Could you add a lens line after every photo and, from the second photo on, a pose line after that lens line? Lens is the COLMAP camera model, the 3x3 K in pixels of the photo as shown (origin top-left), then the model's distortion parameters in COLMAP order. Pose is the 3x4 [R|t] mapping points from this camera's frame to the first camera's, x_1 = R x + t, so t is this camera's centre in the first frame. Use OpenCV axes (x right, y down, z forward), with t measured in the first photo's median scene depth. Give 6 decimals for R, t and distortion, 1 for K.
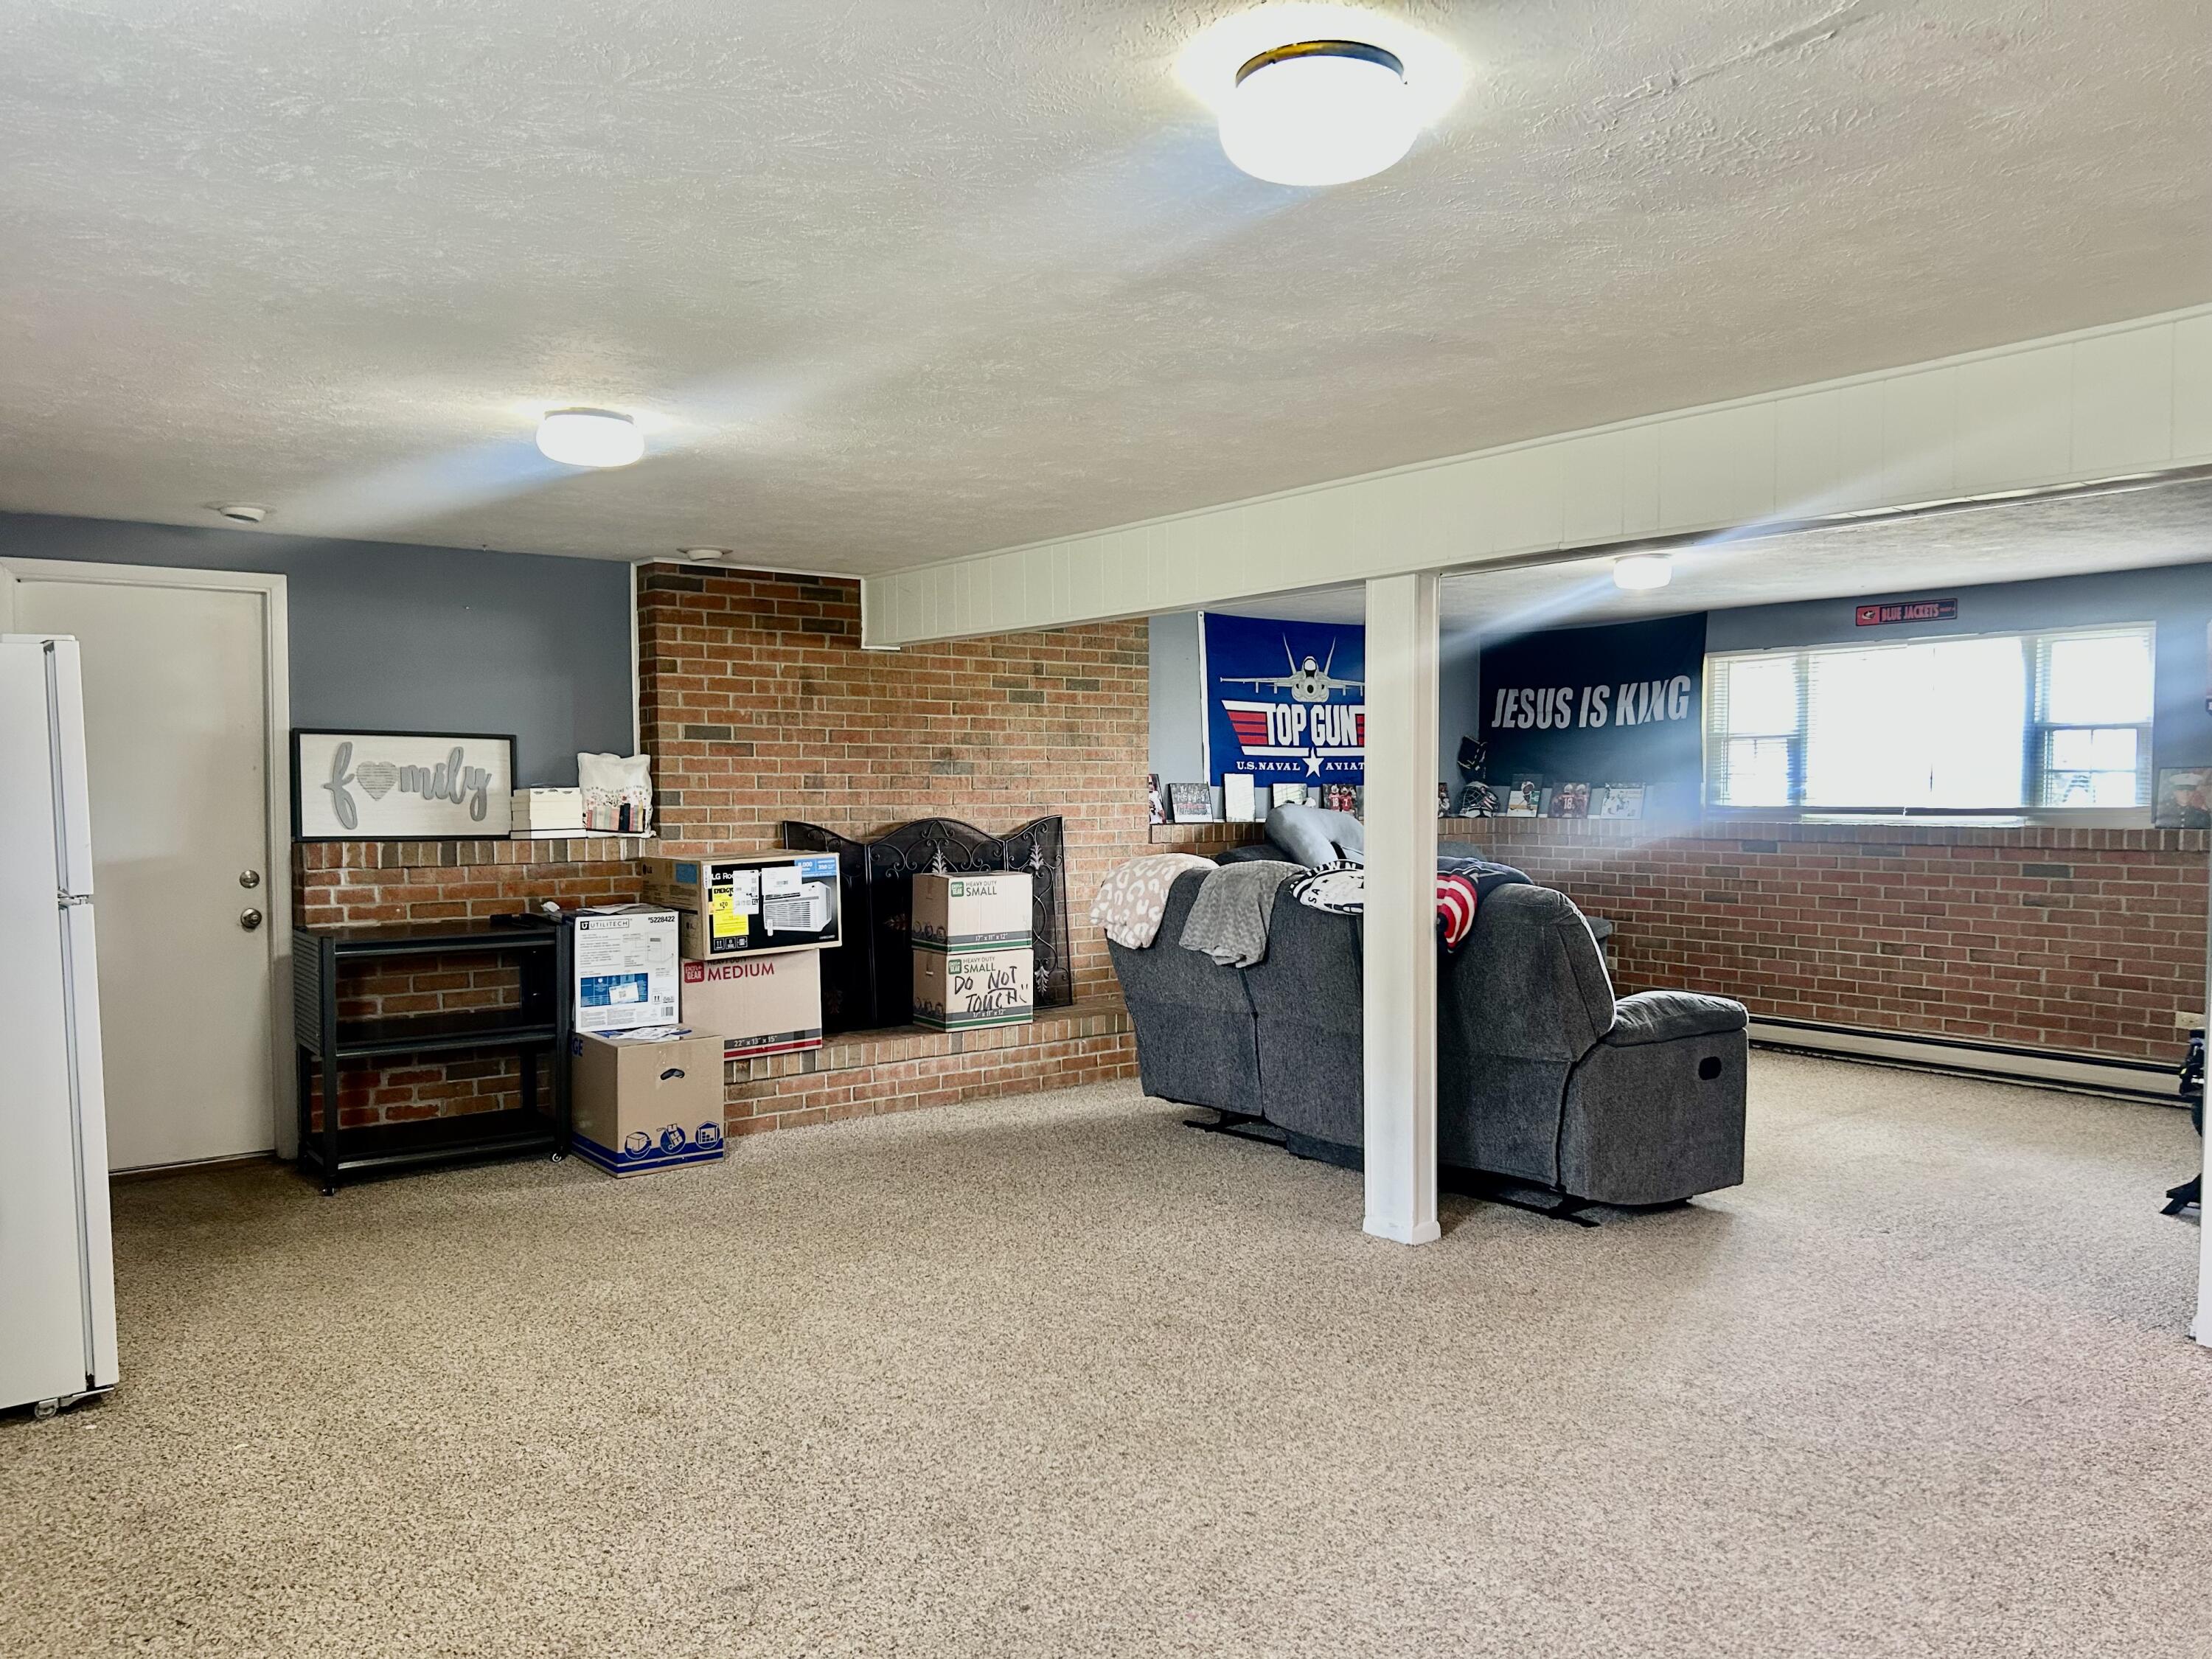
lens RADIAL K [[1675.9, 0, 1103.4], [0, 1675.9, 835.6], [0, 0, 1]] dist [0.053068, -0.063073]
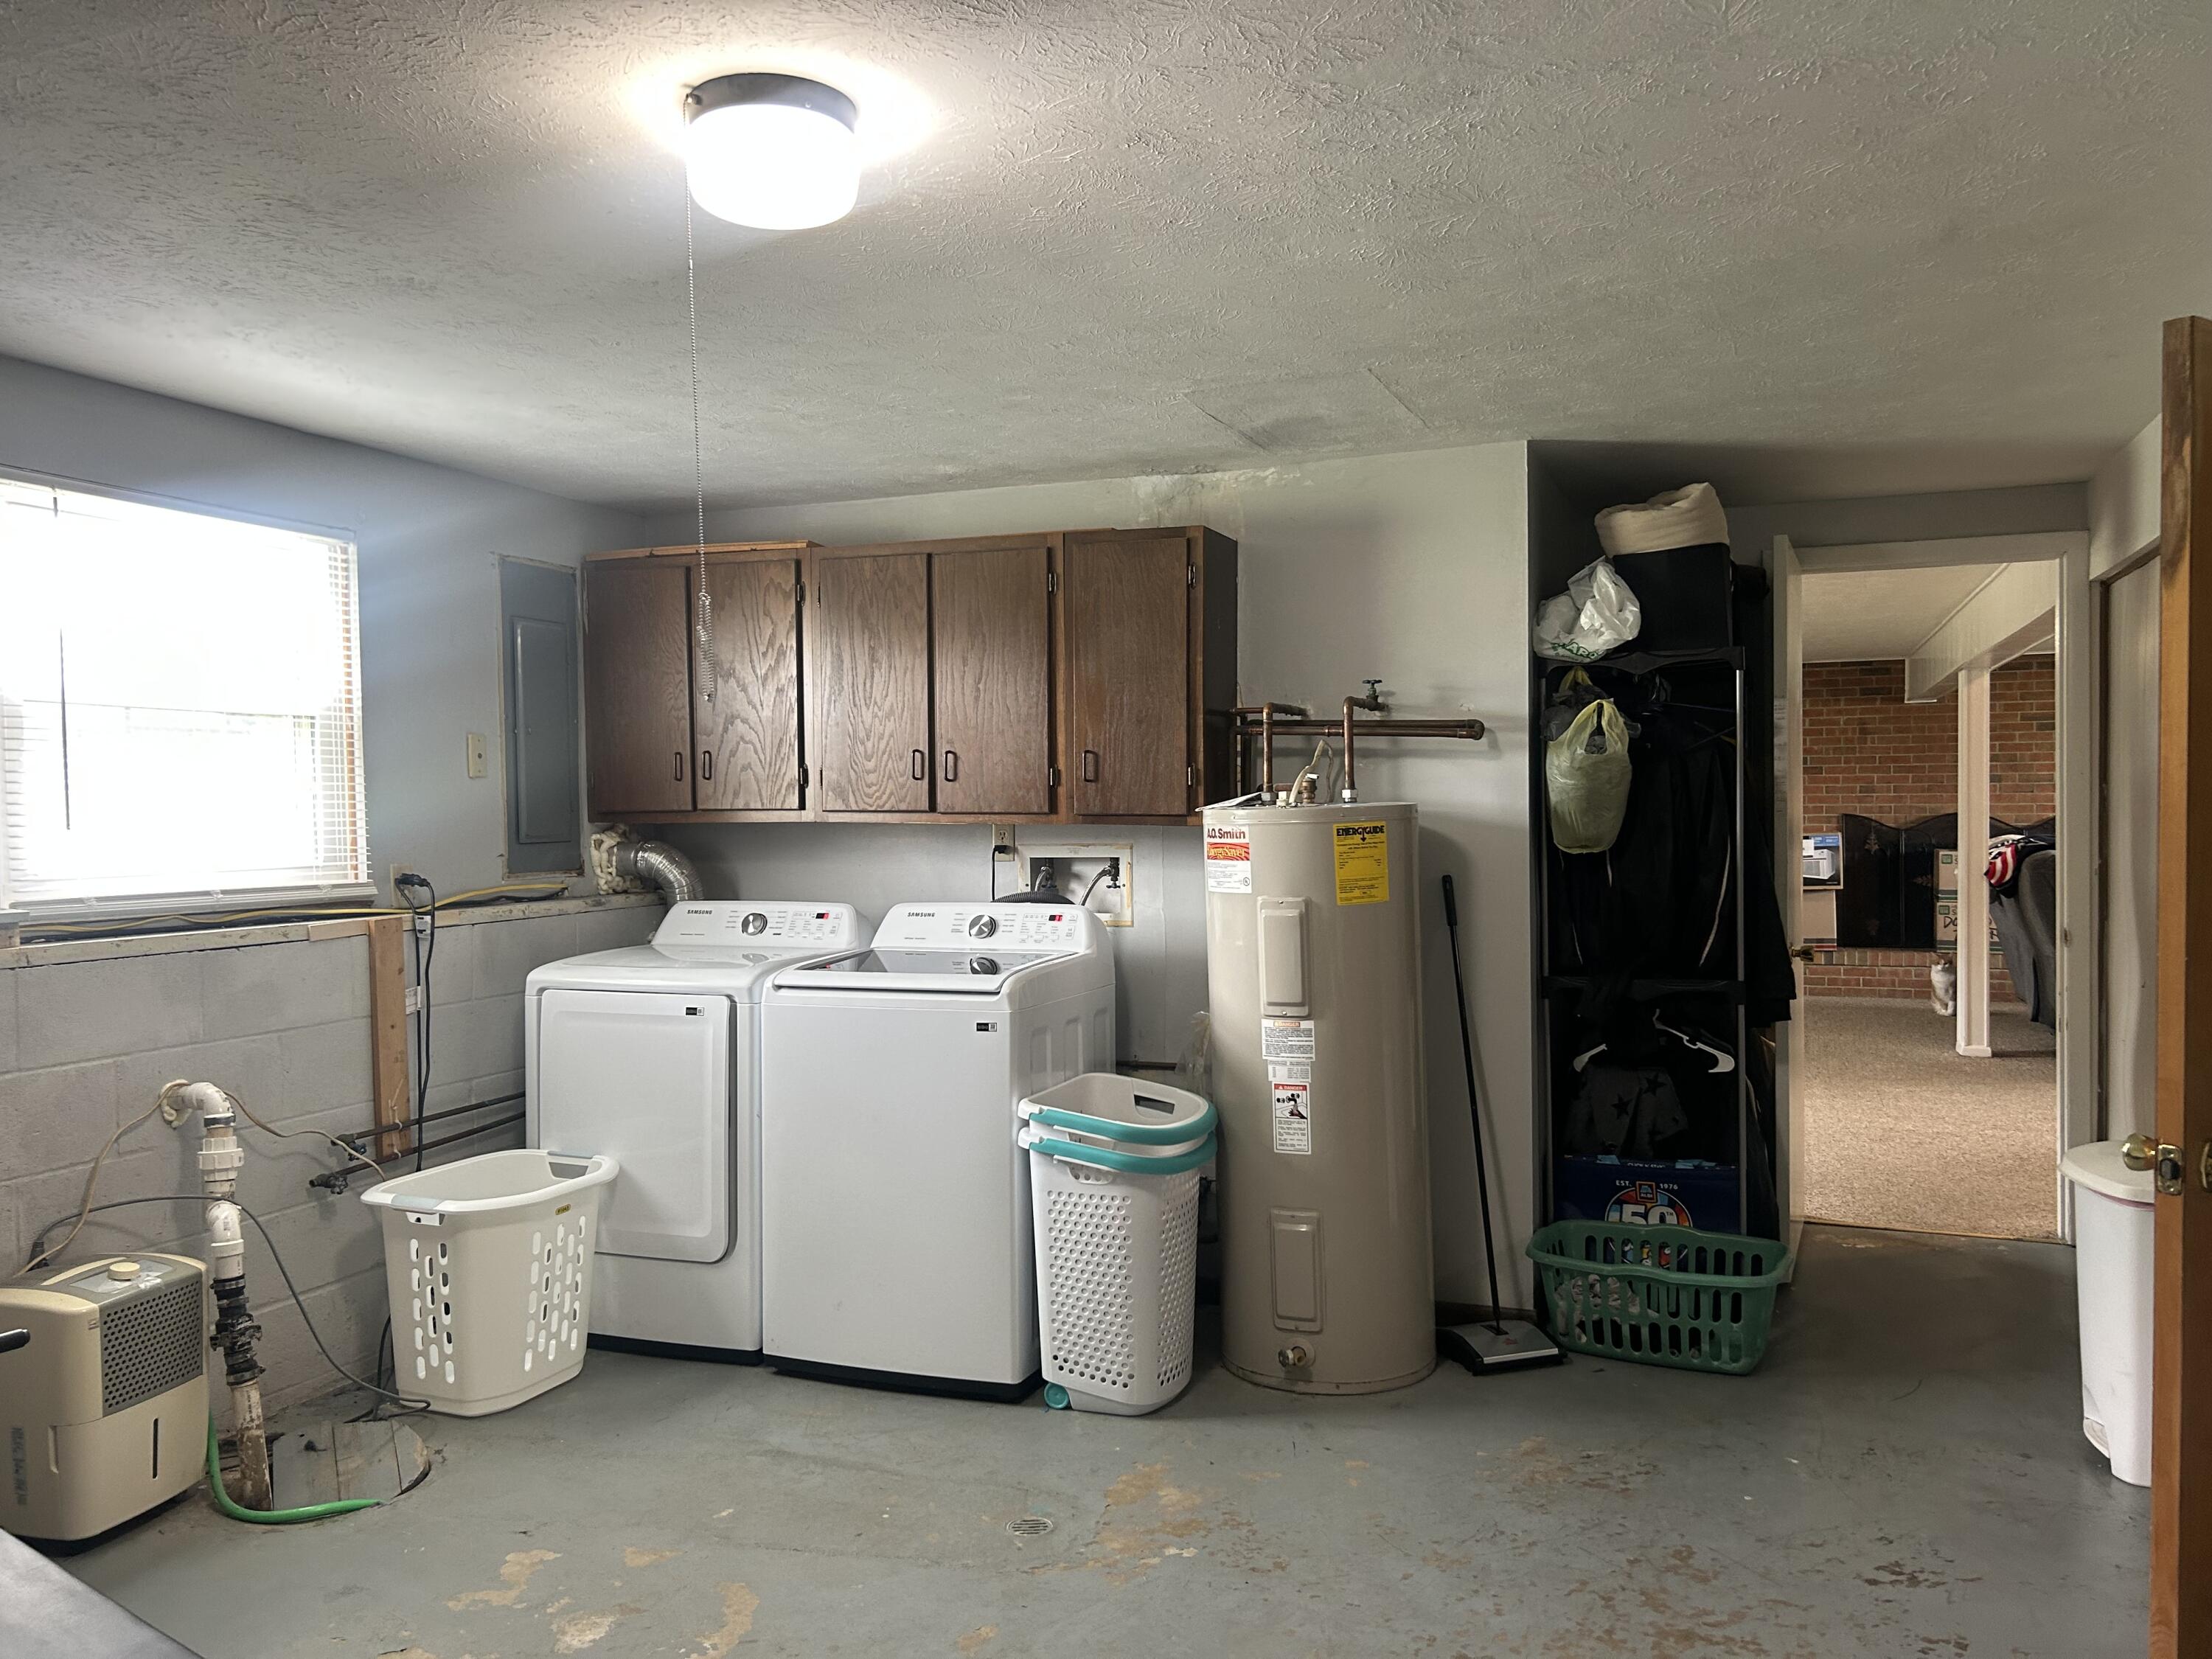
lens RADIAL K [[1675.9, 0, 1107.3], [0, 1675.9, 832.7], [0, 0, 1]] dist [0.053068, -0.063073]
pose [[0.508467, 0.012217, -0.860995, 0.846060], [-0.015005, 0.999873, 0.005326, 0.011417], [0.860951, 0.010212, 0.508586, -0.438840]]
